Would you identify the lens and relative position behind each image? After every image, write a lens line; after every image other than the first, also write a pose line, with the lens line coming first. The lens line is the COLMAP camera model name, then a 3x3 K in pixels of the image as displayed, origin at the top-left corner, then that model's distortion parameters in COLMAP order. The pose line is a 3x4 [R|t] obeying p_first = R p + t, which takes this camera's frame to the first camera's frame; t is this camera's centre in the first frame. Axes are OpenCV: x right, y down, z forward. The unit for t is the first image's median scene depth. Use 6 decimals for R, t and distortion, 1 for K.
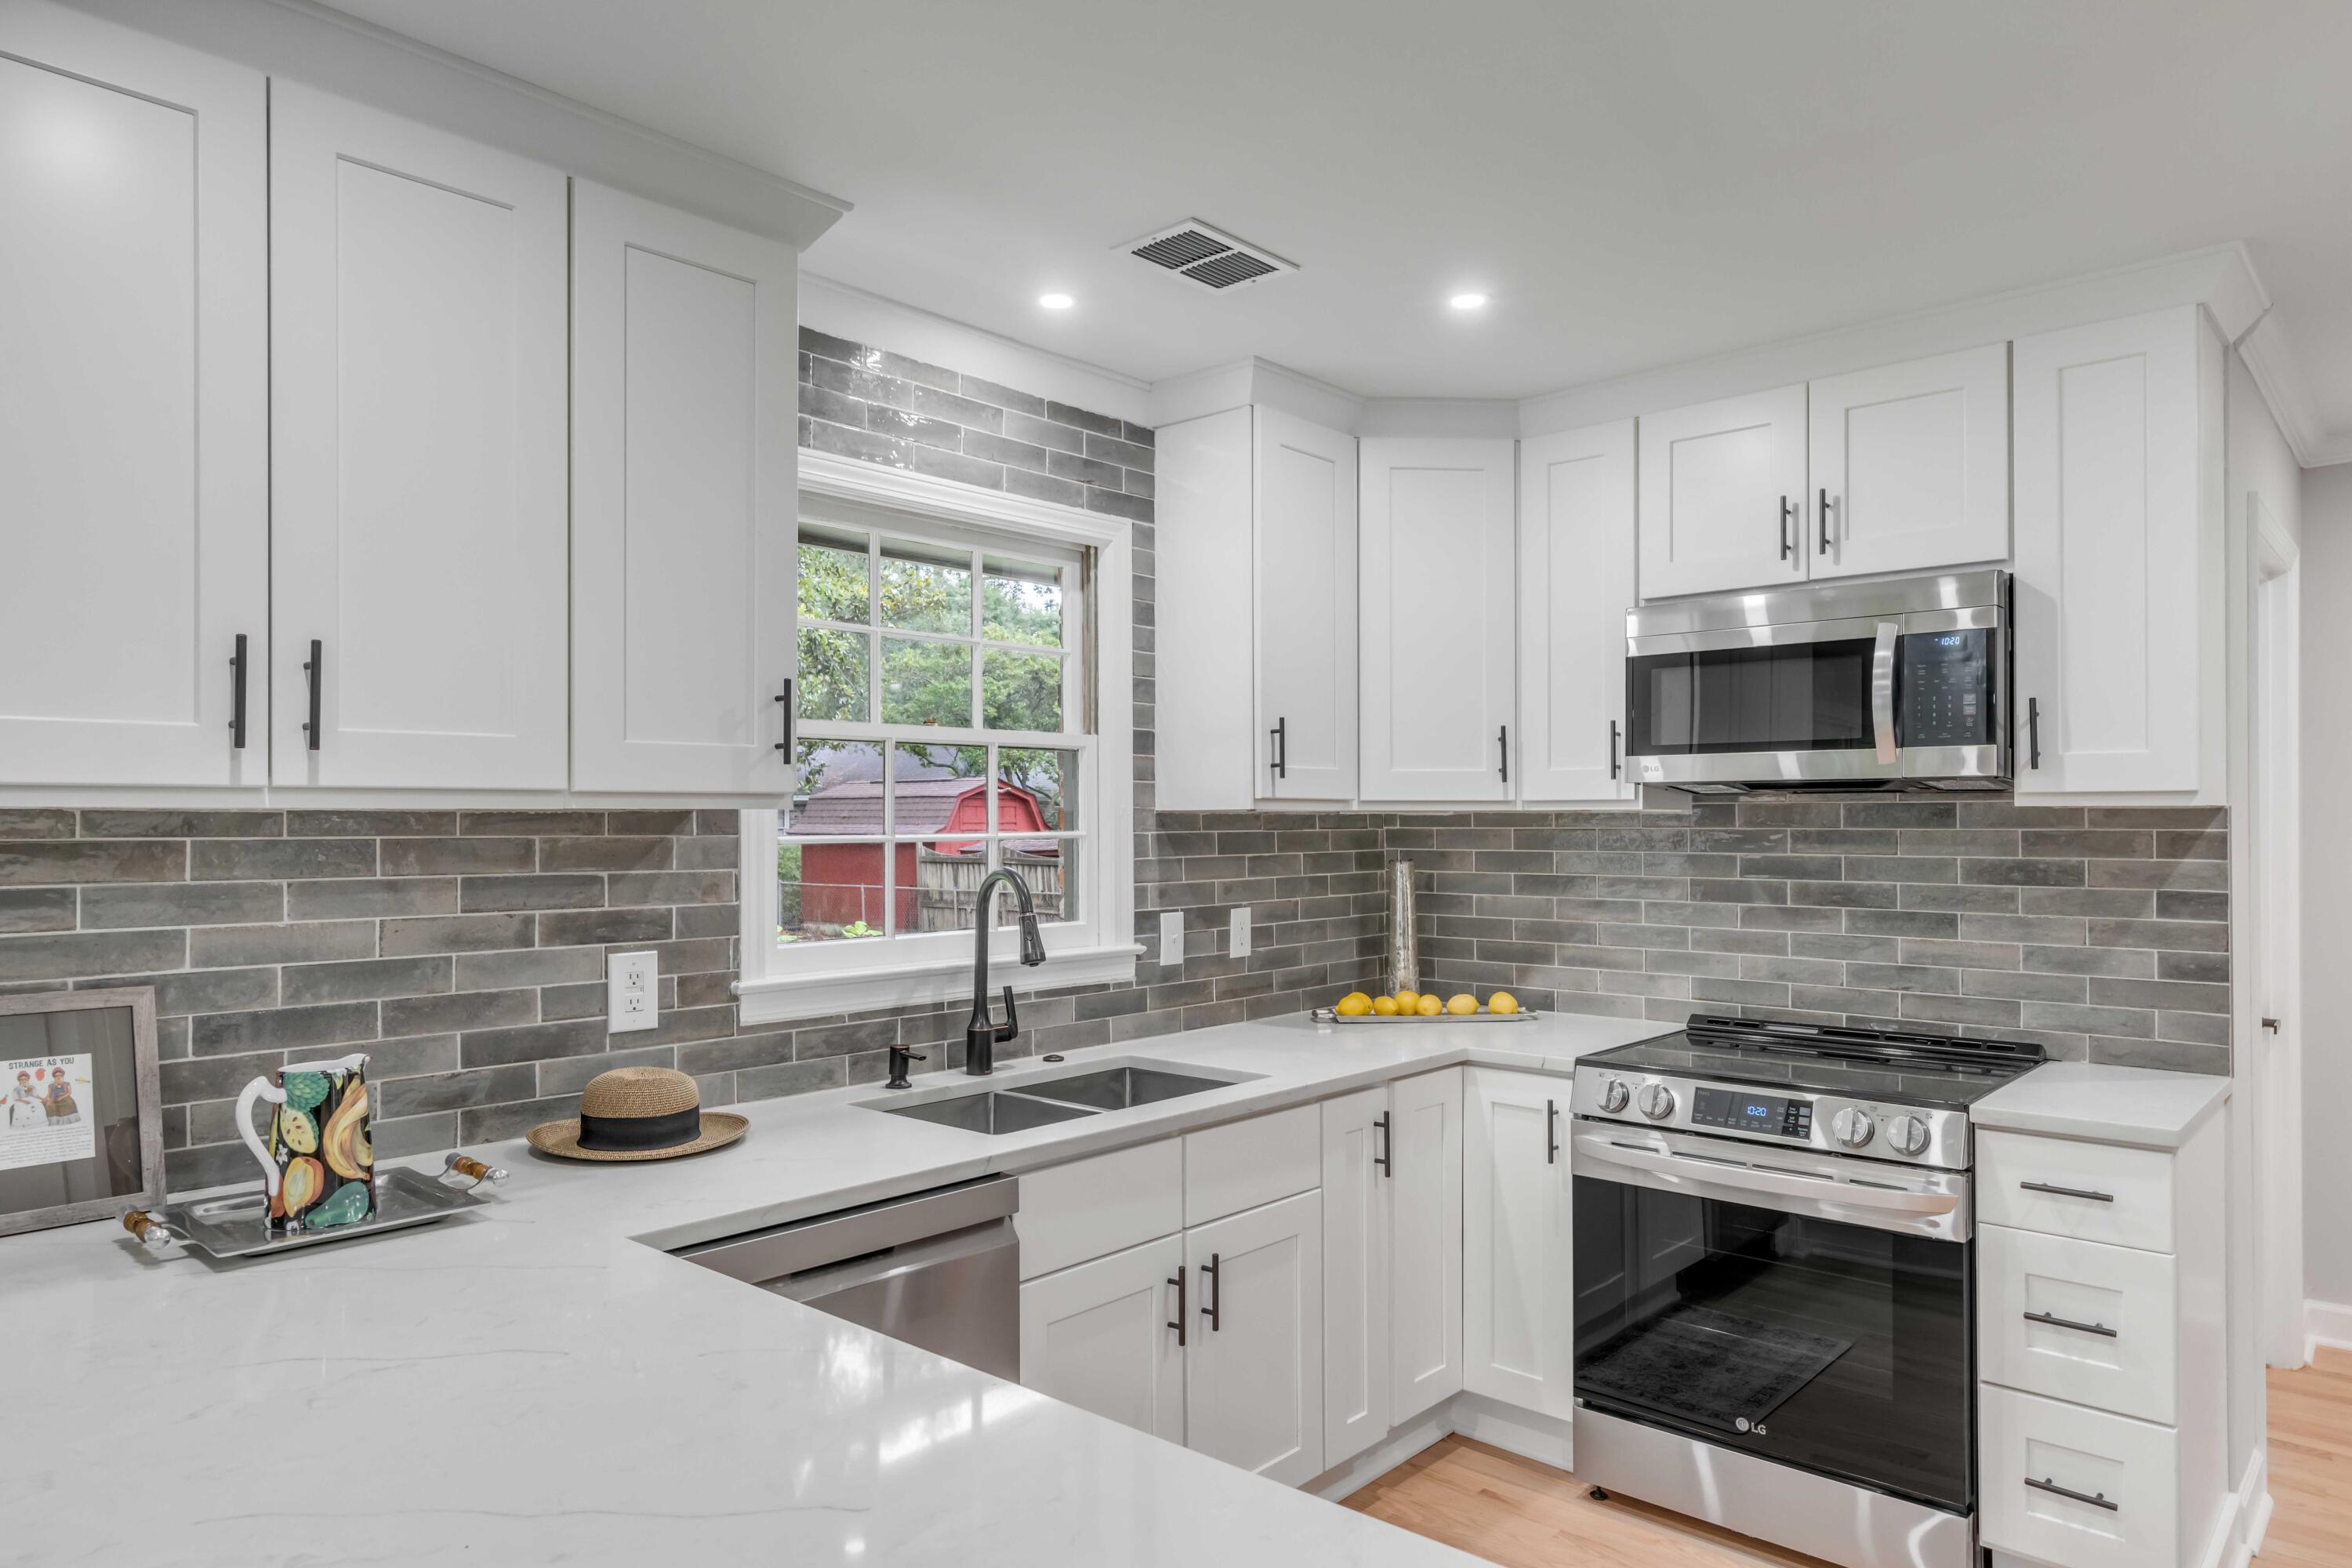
lens RADIAL K [[1458.5, 0, 1176.1], [0, 1458.5, 806.0], [0, 0, 1]] dist [0.002809, 0.003356]
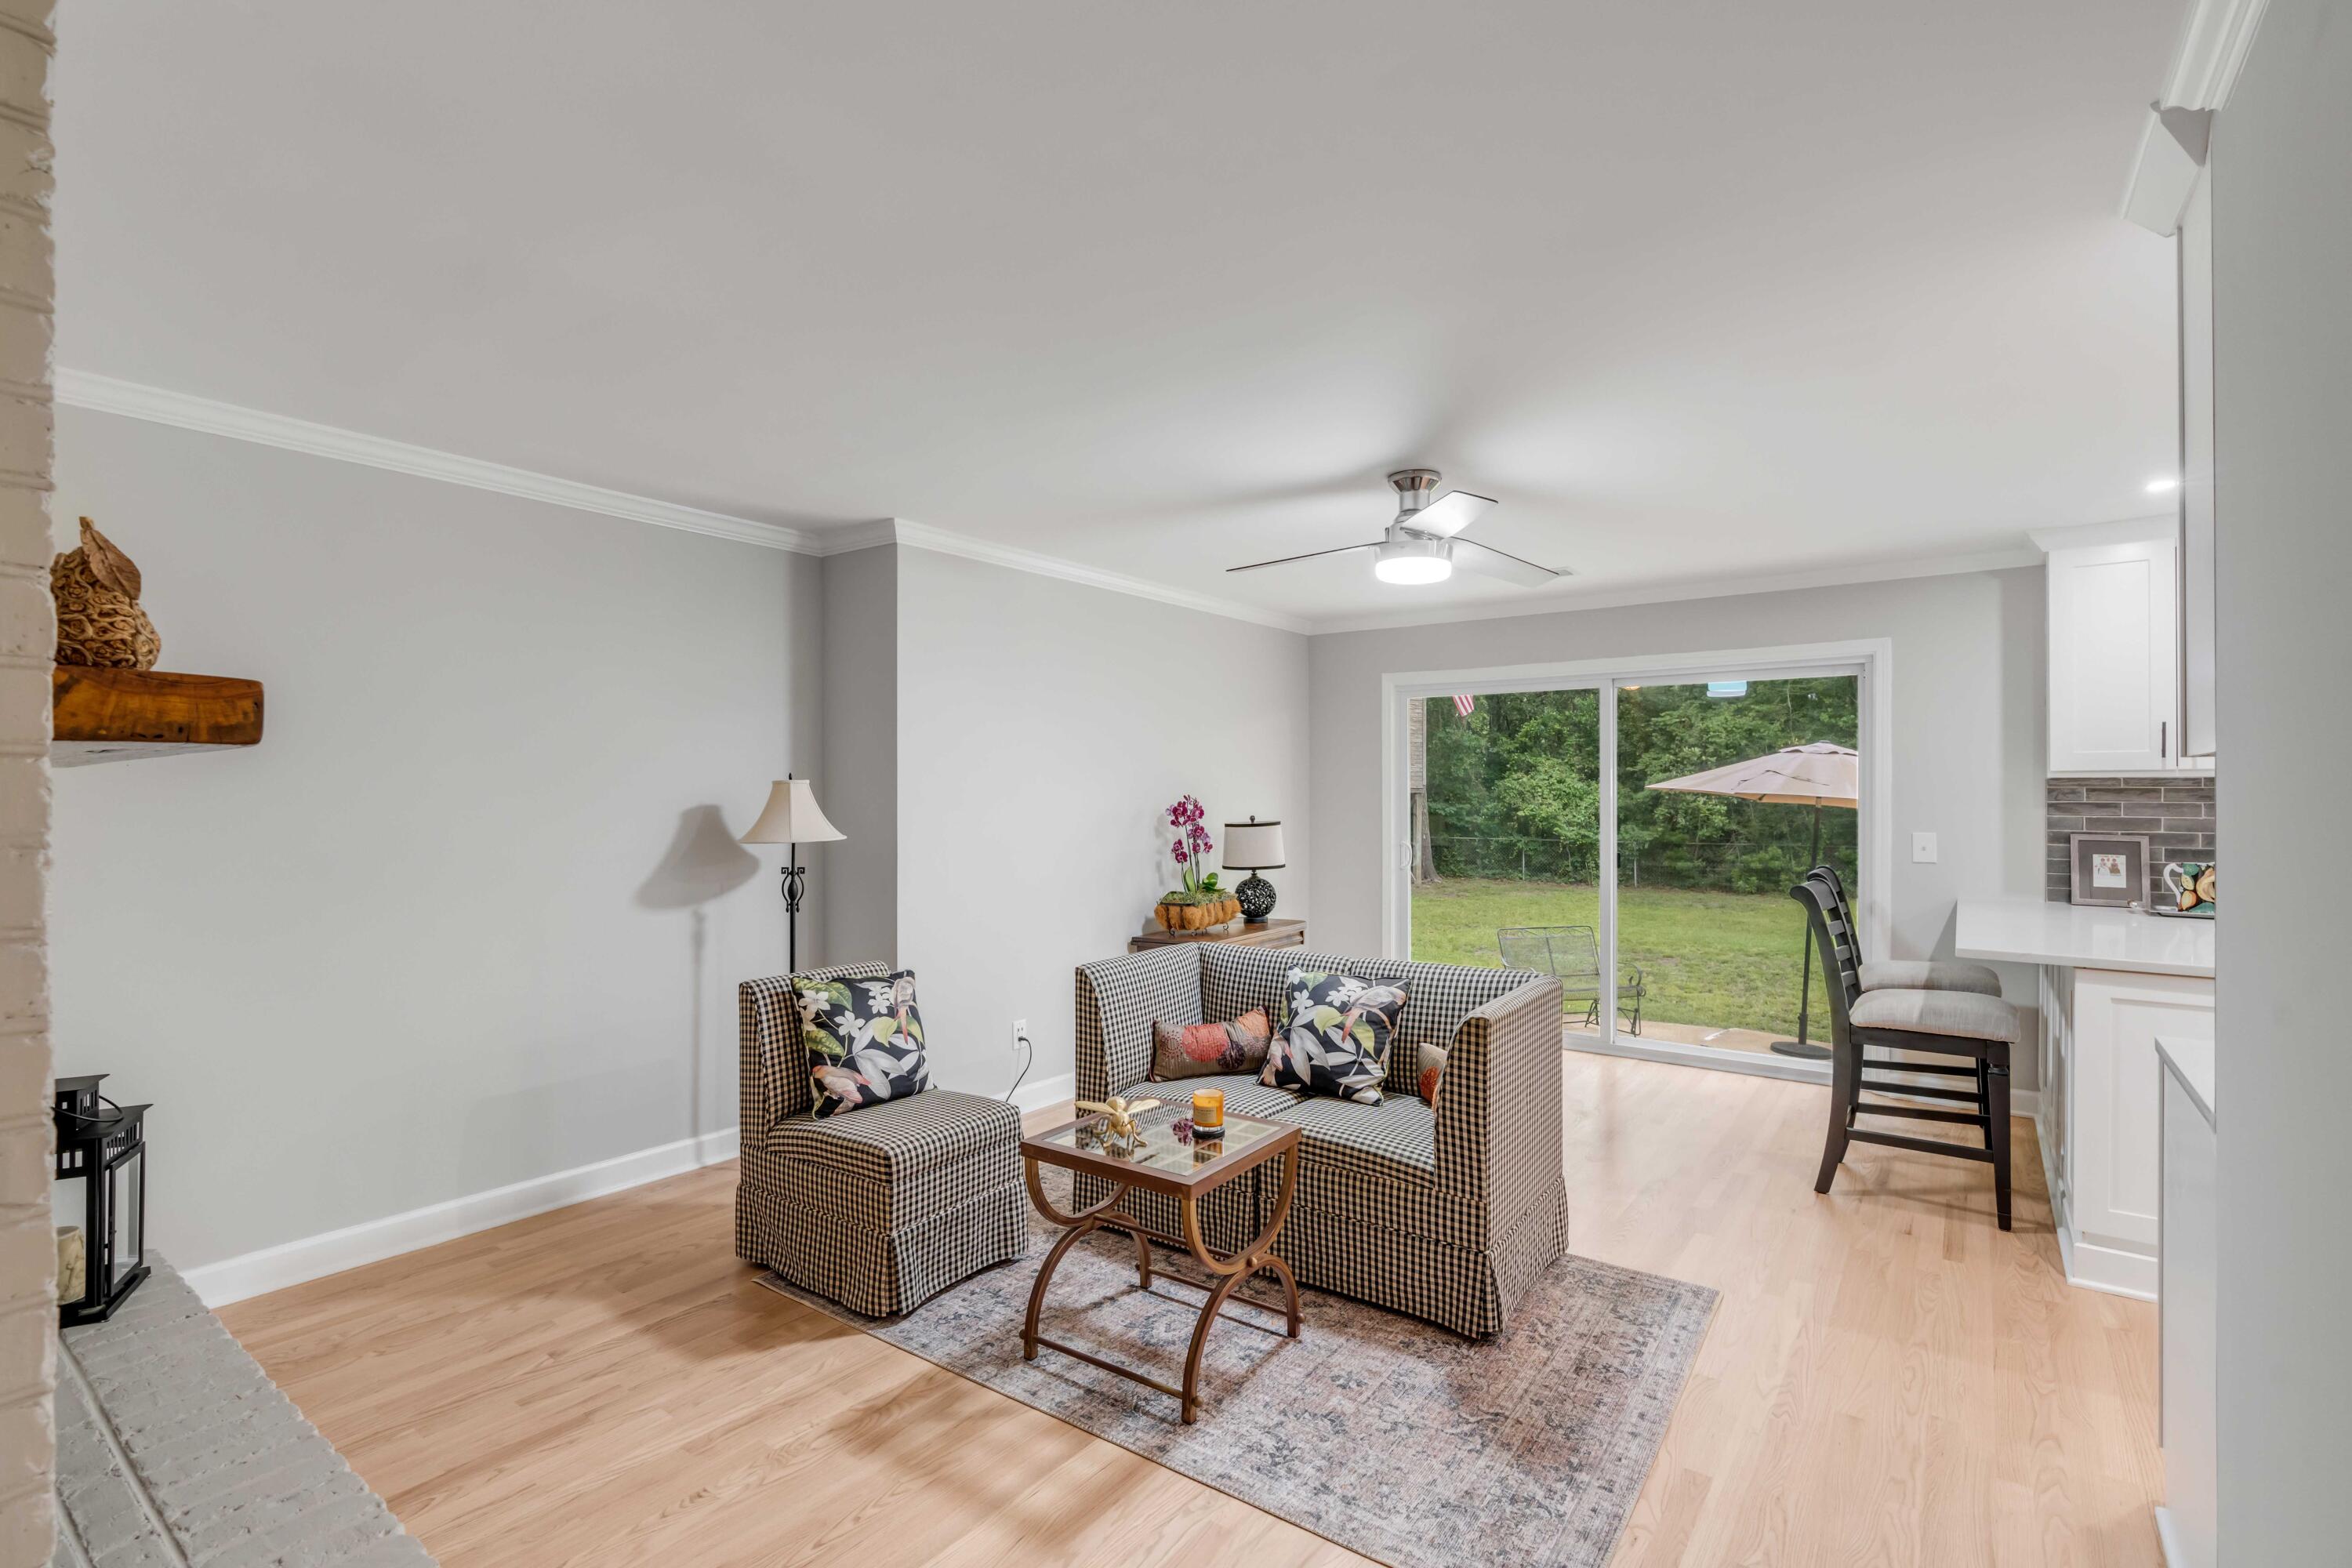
lens RADIAL K [[1081.2, 0, 1164.6], [0, 1081.2, 796.0], [0, 0, 1]] dist [-0.001183, 0.000669]
pose [[0.088123, 0.004127, -0.996101, 0.931449], [0.005774, 0.999973, 0.004653, 0.013161], [0.996093, -0.006161, 0.088096, -0.844355]]
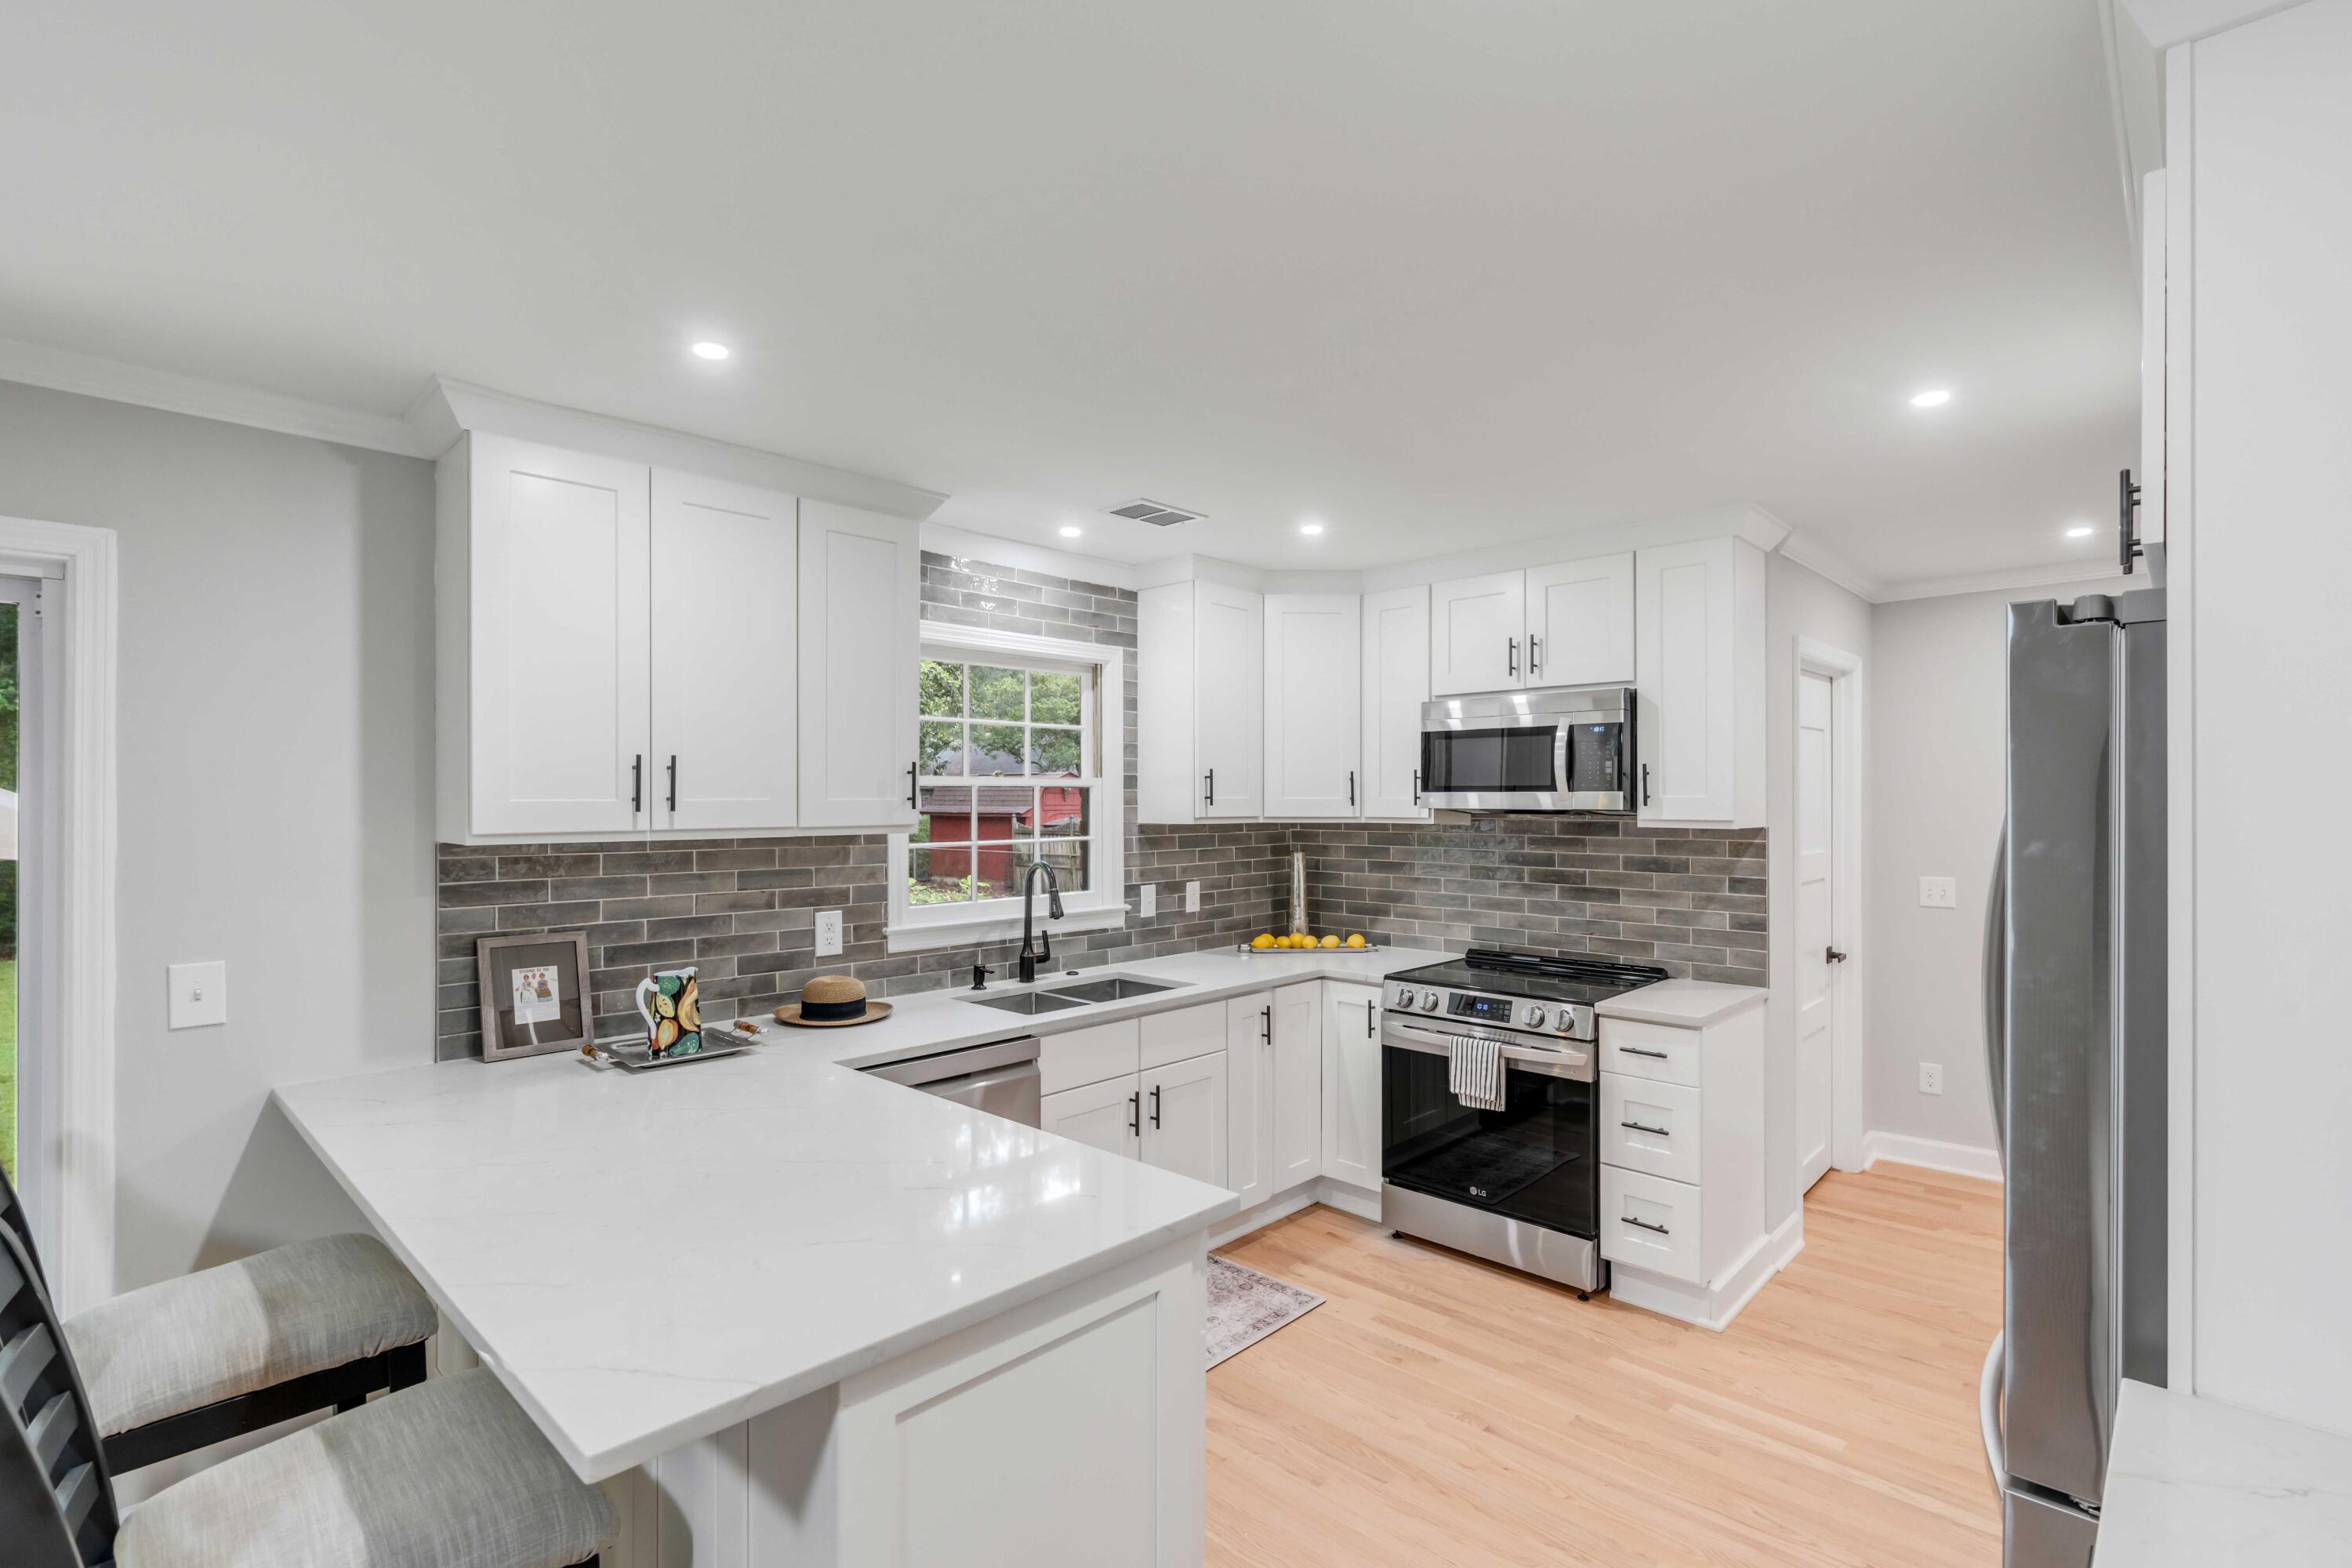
lens RADIAL K [[1081.2, 0, 1171.5], [0, 1081.2, 796.7], [0, 0, 1]] dist [-0.001183, 0.000669]
pose [[0.999476, 0.001215, -0.032332, 0.079728], [-0.001002, 0.999978, 0.006604, -0.043962], [0.032339, -0.006568, 0.999455, -0.273391]]
